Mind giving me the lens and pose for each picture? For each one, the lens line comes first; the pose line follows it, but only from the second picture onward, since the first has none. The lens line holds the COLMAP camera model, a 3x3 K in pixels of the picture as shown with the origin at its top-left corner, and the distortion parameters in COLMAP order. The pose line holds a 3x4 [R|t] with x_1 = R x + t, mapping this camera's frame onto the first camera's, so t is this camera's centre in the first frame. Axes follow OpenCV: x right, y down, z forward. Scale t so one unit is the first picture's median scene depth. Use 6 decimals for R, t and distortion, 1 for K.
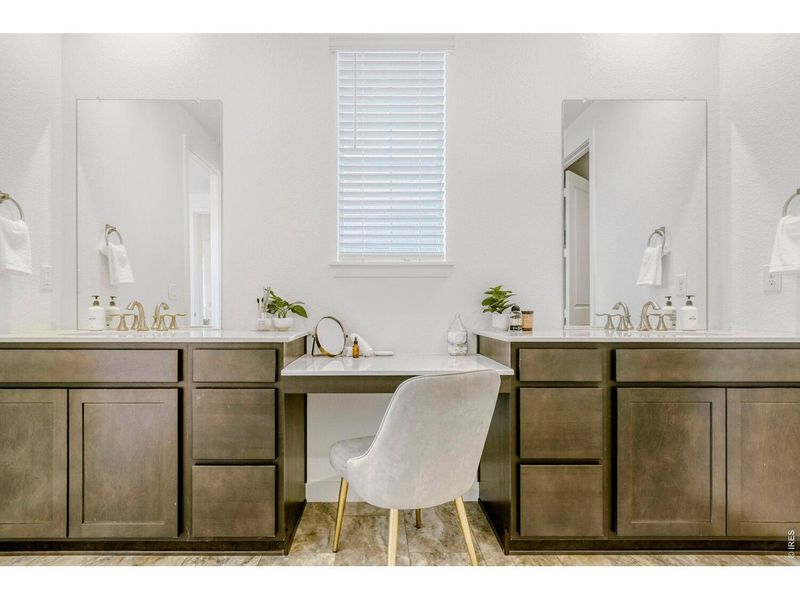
lens RADIAL K [[398.5, 0, 400.0], [0, 398.5, 321.3], [0, 0, 1]] dist [-0.000930, 0.000093]
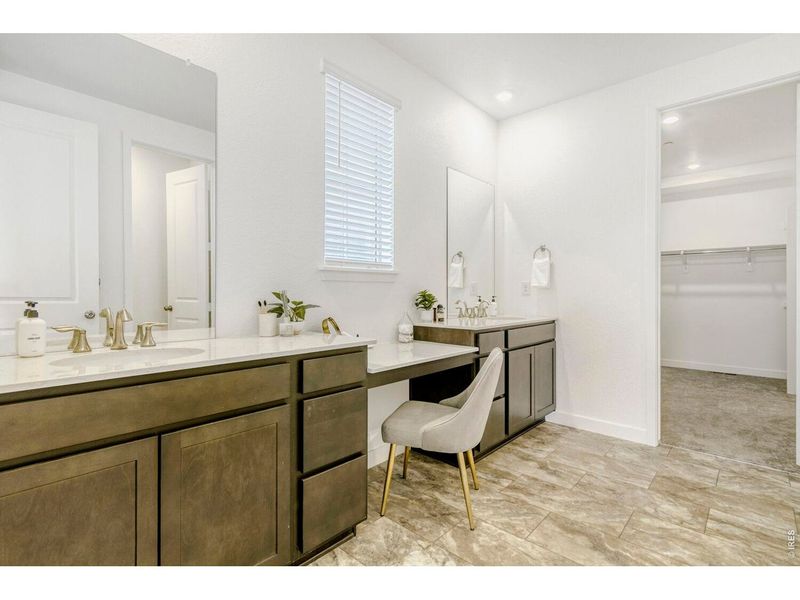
lens RADIAL K [[392.0, 0, 400.7], [0, 392.0, 298.3], [0, 0, 1]] dist [0.002260, 0.000190]
pose [[0.675193, -0.009329, 0.737582, -0.846236], [0.012455, 0.999922, 0.001246, -0.064362], [-0.737536, 0.008345, 0.675257, 0.135177]]
